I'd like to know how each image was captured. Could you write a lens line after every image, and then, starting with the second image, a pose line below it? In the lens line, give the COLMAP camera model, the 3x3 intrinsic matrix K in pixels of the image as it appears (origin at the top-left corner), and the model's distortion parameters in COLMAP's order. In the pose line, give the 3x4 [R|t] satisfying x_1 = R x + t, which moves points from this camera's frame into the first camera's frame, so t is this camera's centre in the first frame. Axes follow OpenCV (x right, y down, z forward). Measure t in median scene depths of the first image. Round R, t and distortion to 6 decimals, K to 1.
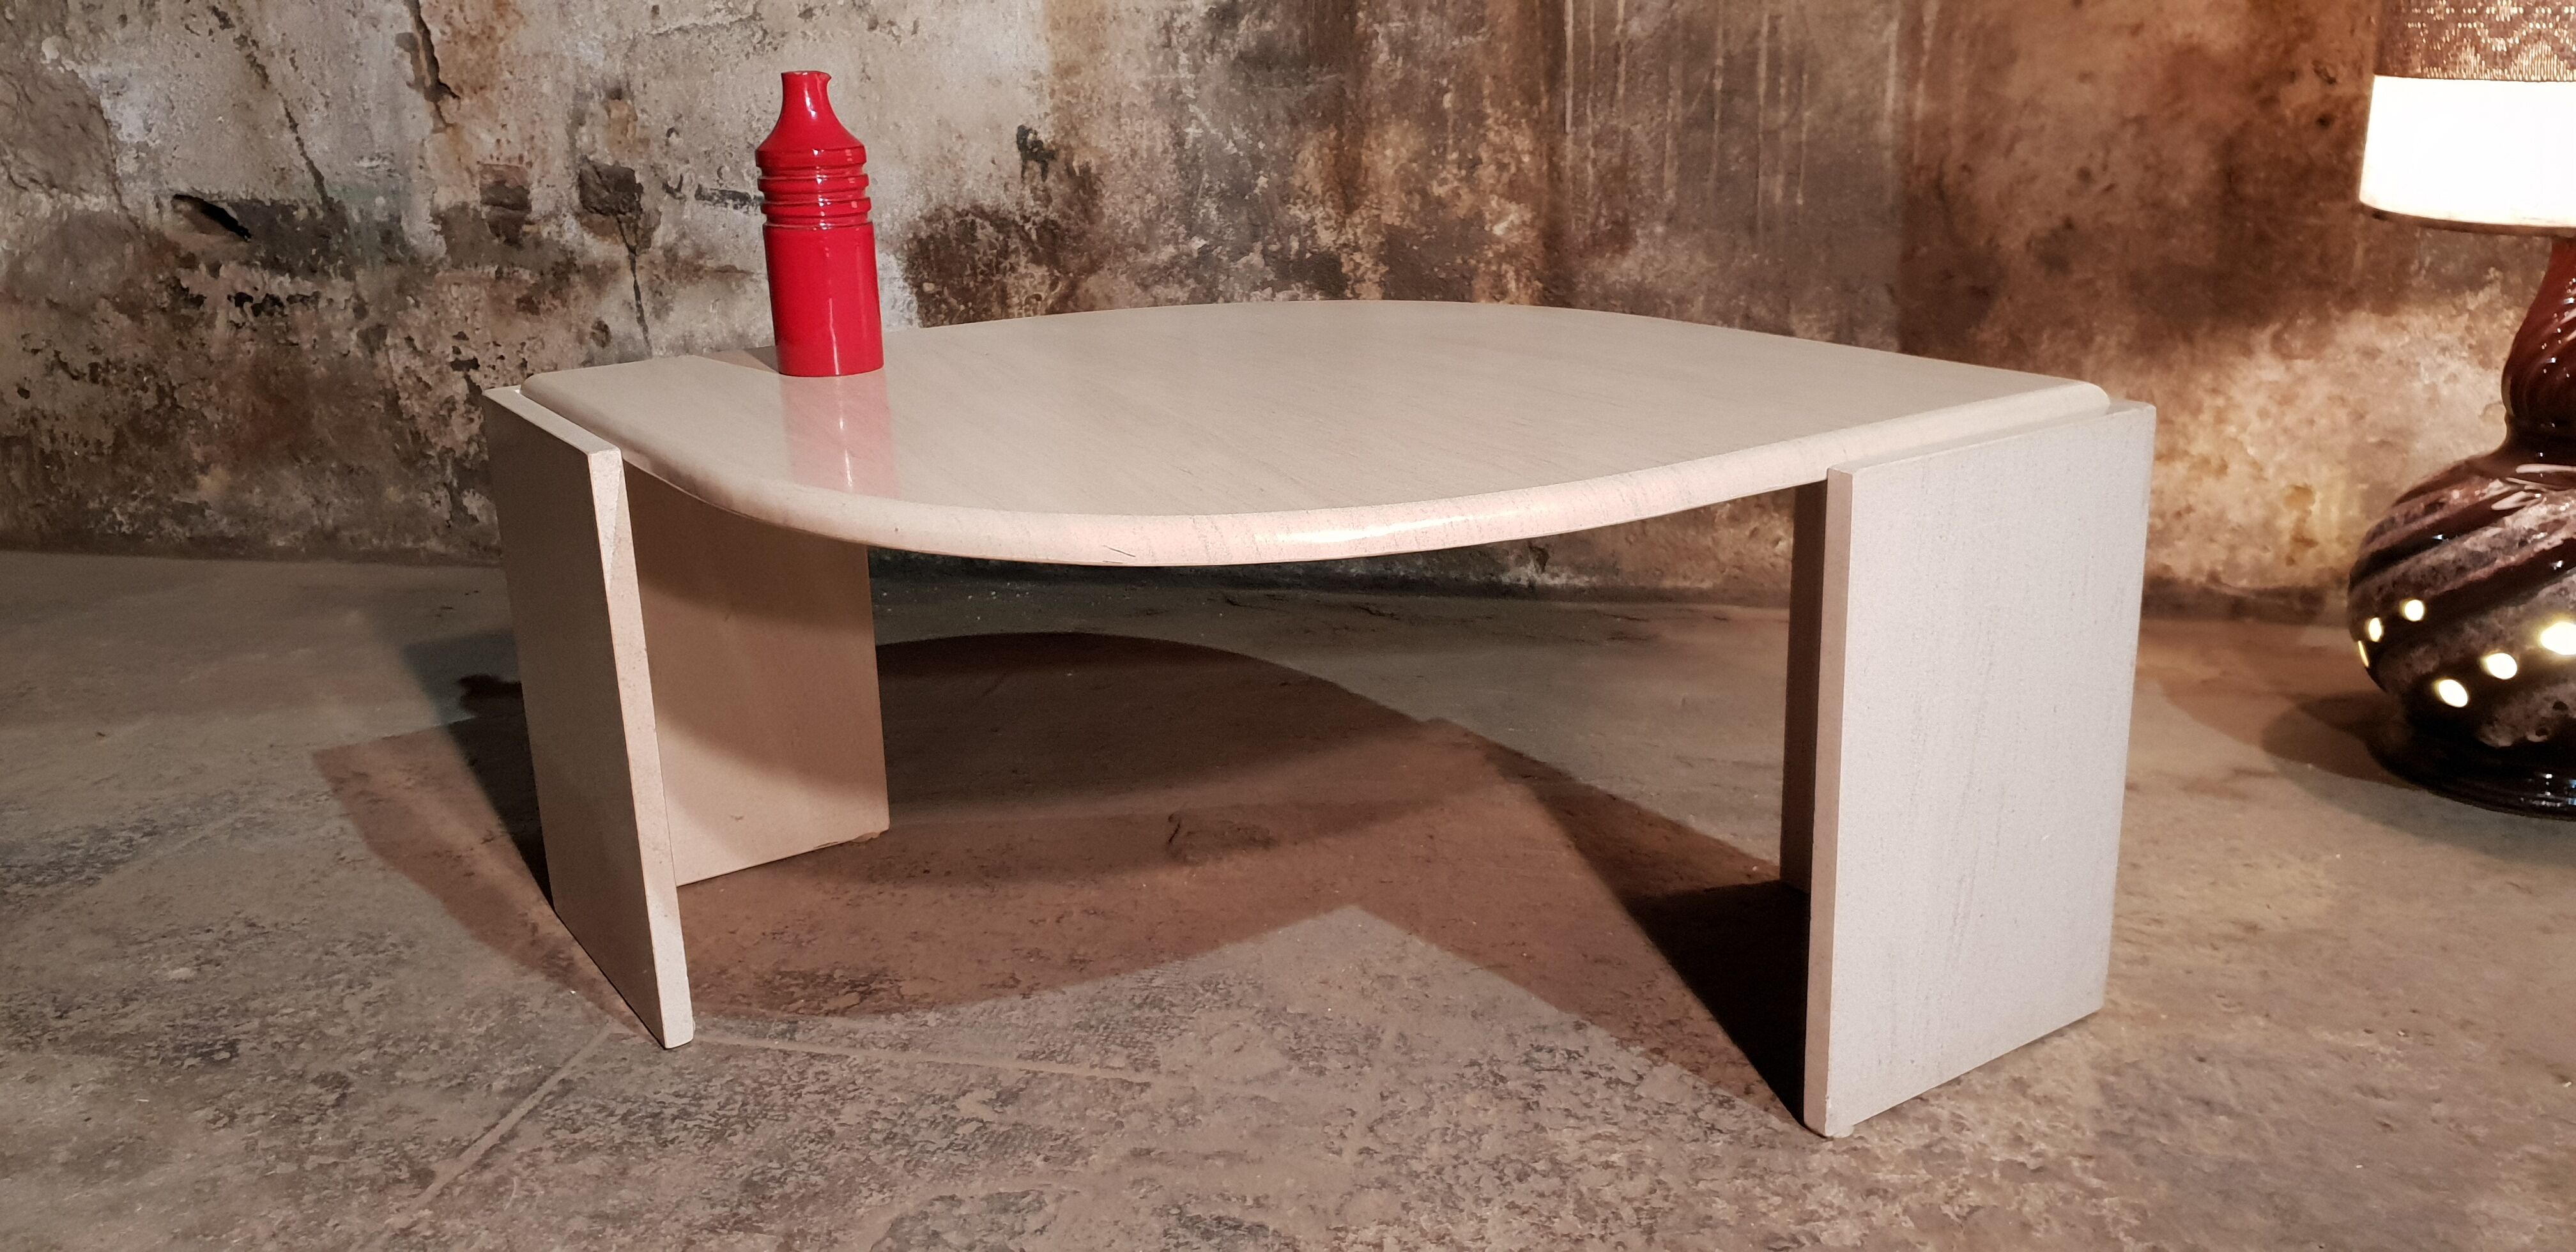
lens RADIAL K [[2002.6, 0, 1287.3], [0, 2002.6, 575.0], [0, 0, 1]] dist [0.083178, -0.219040]
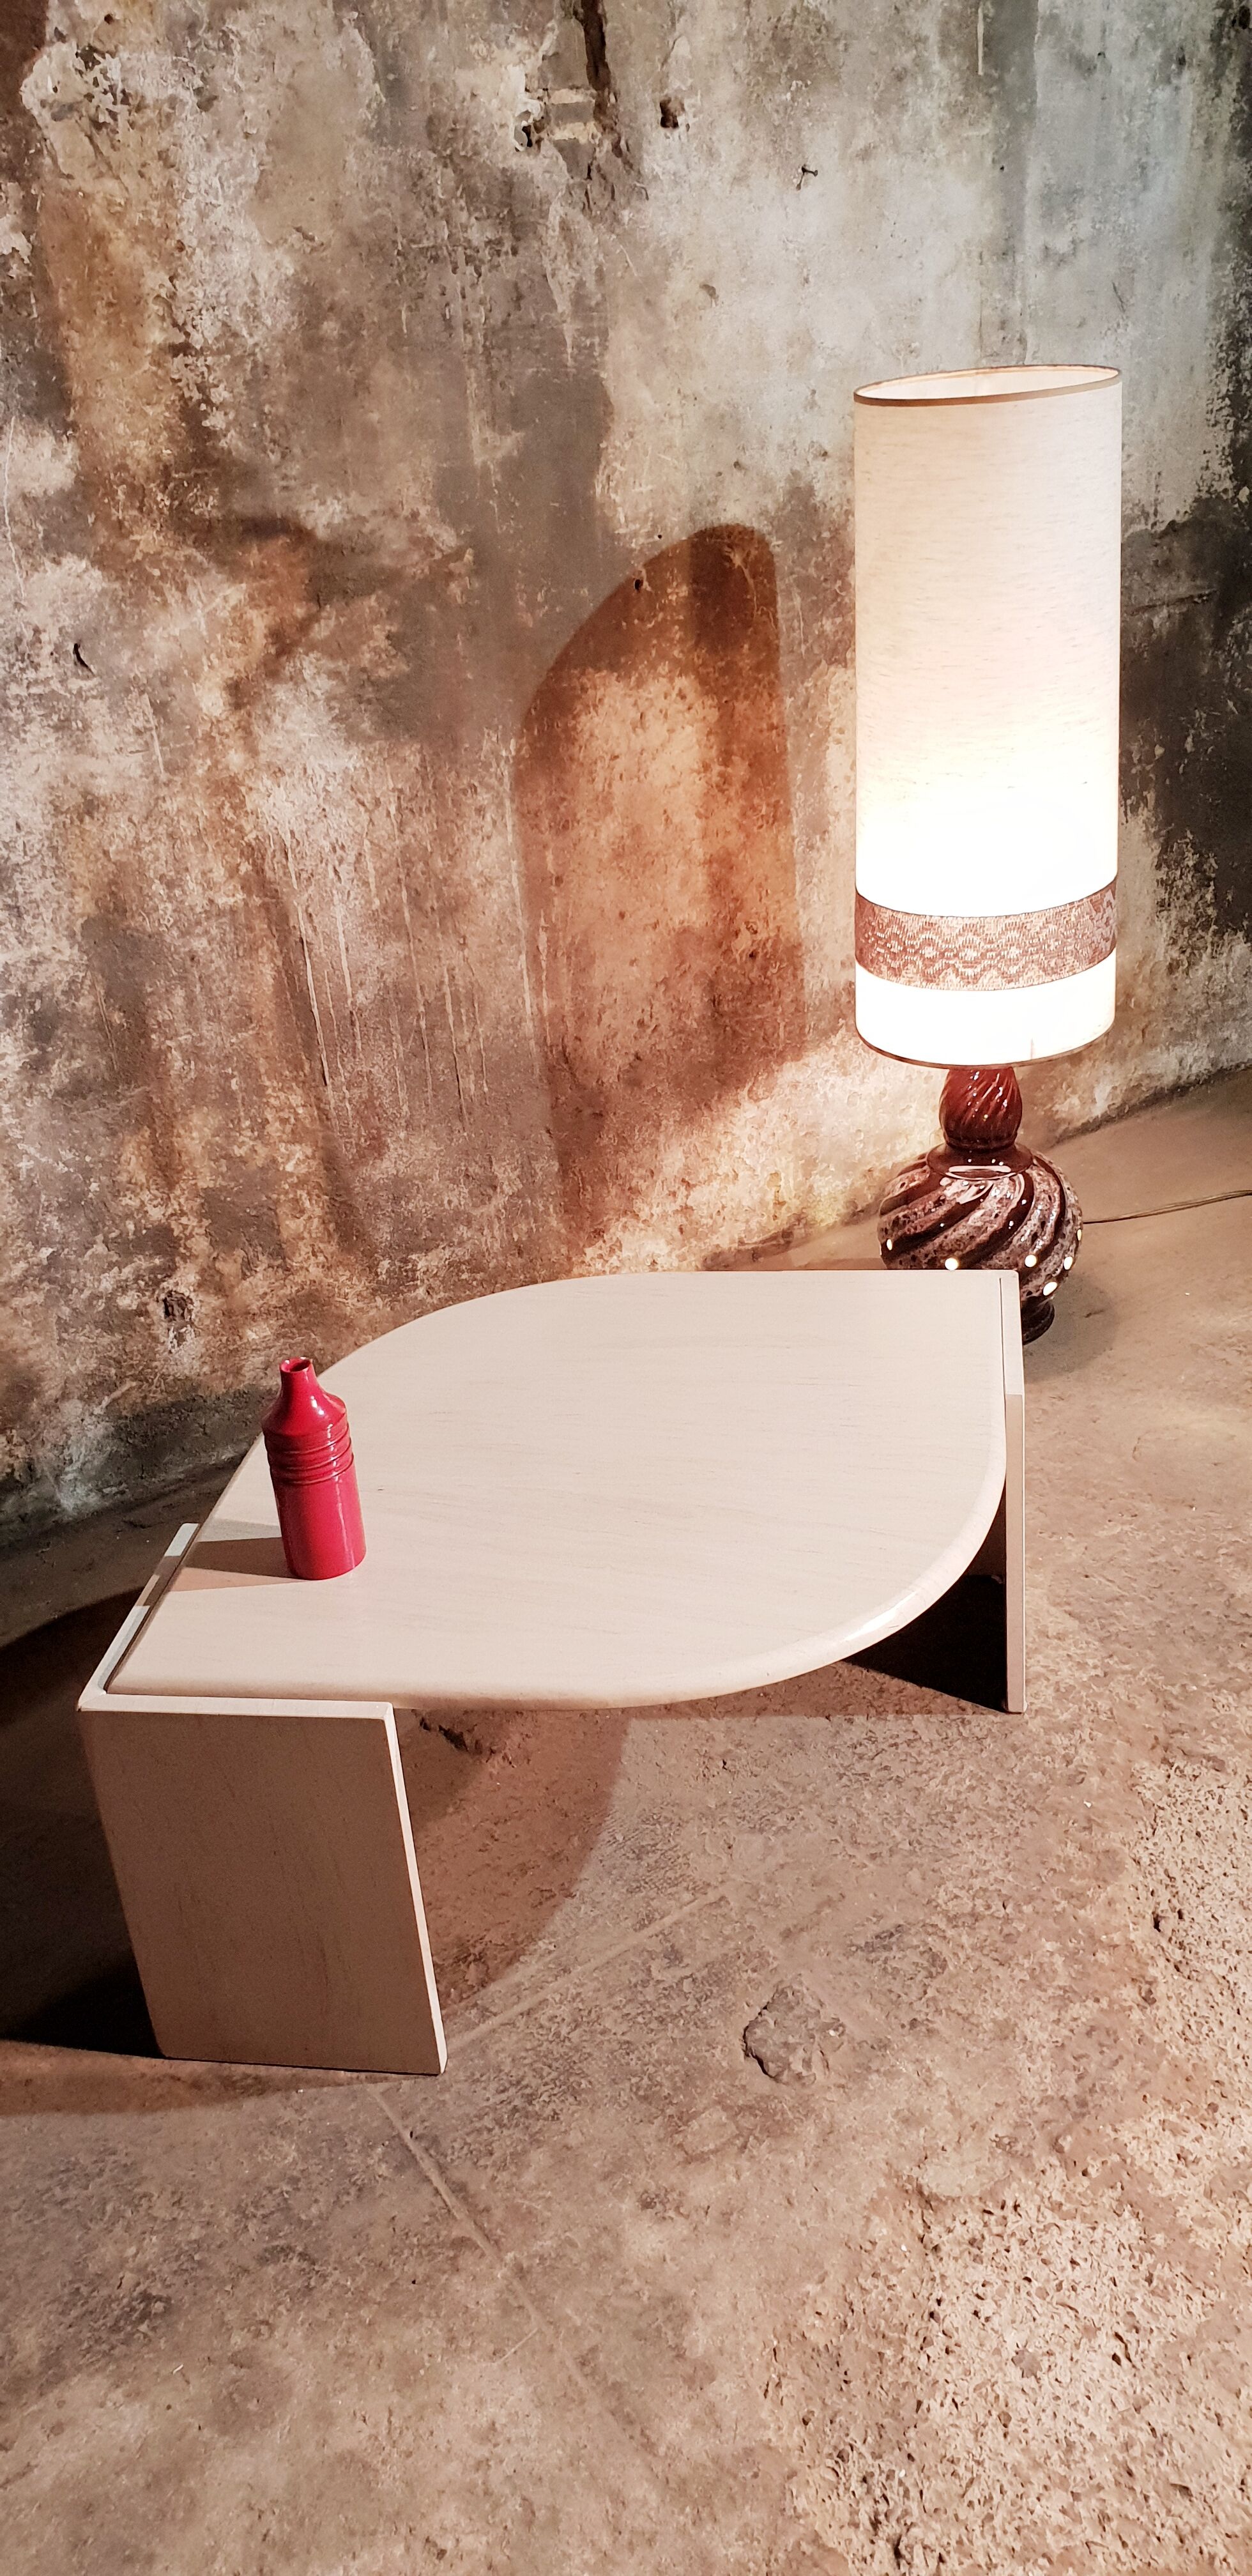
lens RADIAL K [[2021.3, 0, 649.3], [0, 2021.3, 1221.8], [0, 0, 1]] dist [0.094310, -0.132952]
pose [[0.667430, -0.336633, 0.664241, -0.652650], [0.248786, 0.941537, 0.227185, -0.406860], [-0.701885, 0.013624, 0.712160, -0.062222]]
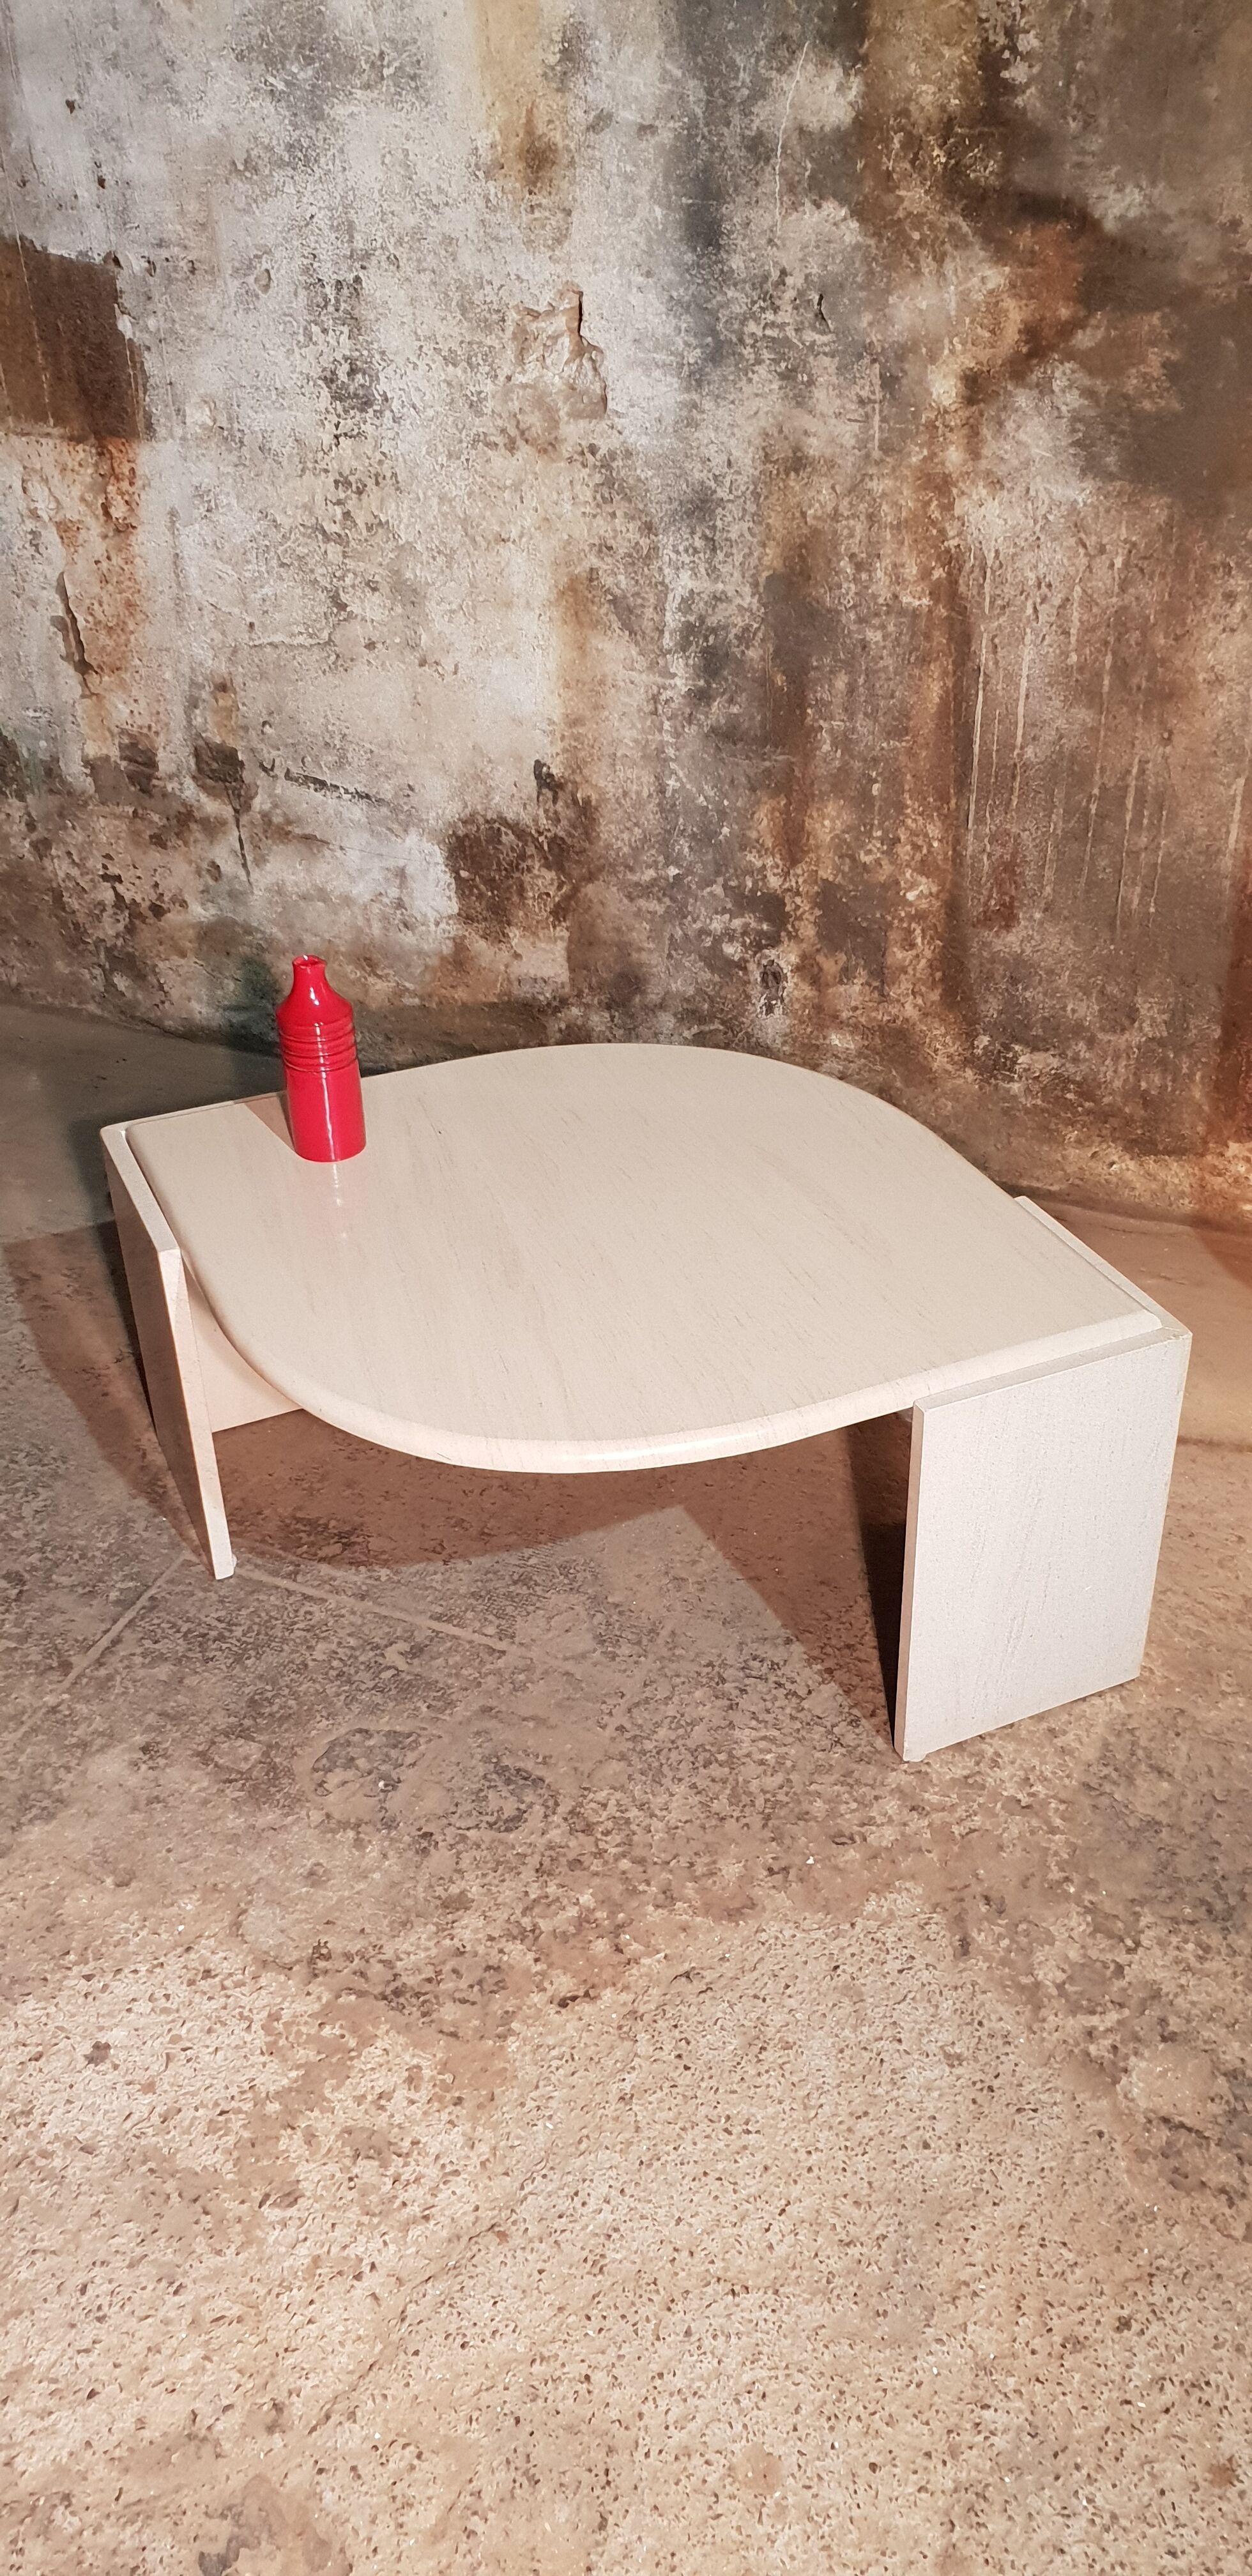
lens RADIAL K [[2002.6, 0, 678.1], [0, 2002.6, 1244.4], [0, 0, 1]] dist [0.083178, -0.219040]
pose [[0.987061, 0.100269, -0.125128, 0.152944], [-0.060683, 0.955913, 0.287311, -0.341146], [0.148420, -0.276000, 0.949629, -0.256633]]
